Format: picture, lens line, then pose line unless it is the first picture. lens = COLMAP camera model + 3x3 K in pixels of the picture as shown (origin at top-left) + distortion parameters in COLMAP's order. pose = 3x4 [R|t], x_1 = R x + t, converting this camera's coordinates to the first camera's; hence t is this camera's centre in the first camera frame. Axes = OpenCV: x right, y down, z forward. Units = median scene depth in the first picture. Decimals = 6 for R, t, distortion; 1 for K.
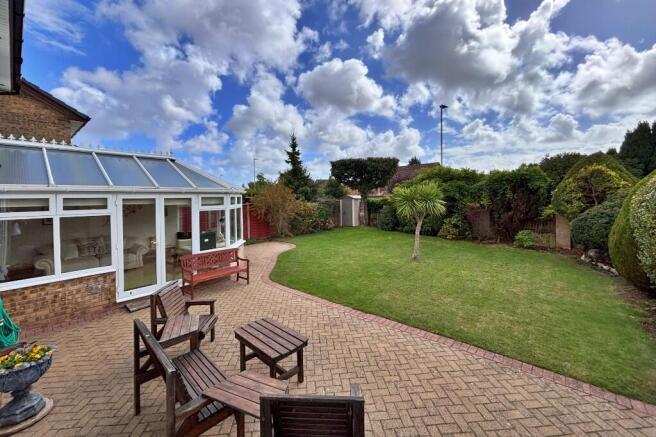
lens RADIAL K [[251.8, 0, 328.7], [0, 251.8, 232.5], [0, 0, 1]] dist [0.014568, 0.000037]
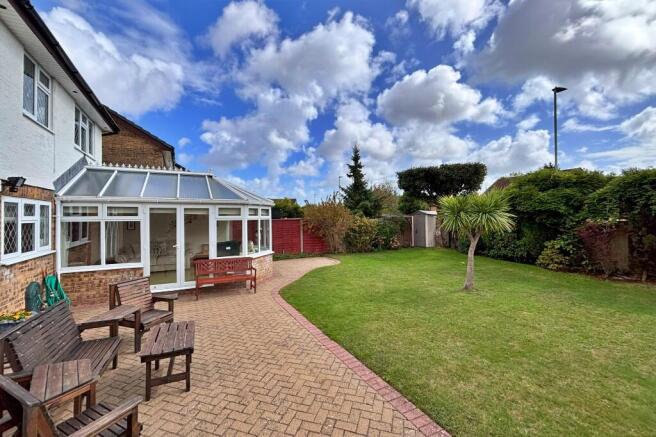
lens RADIAL K [[263.6, 0, 328.0], [0, 263.6, 218.5], [0, 0, 1]] dist [0.018376, 0.000184]
pose [[0.923367, 0.004769, -0.383889, 0.199323], [-0.055707, 0.991005, -0.121679, 0.011377], [0.379856, 0.133740, 0.915327, 0.055852]]
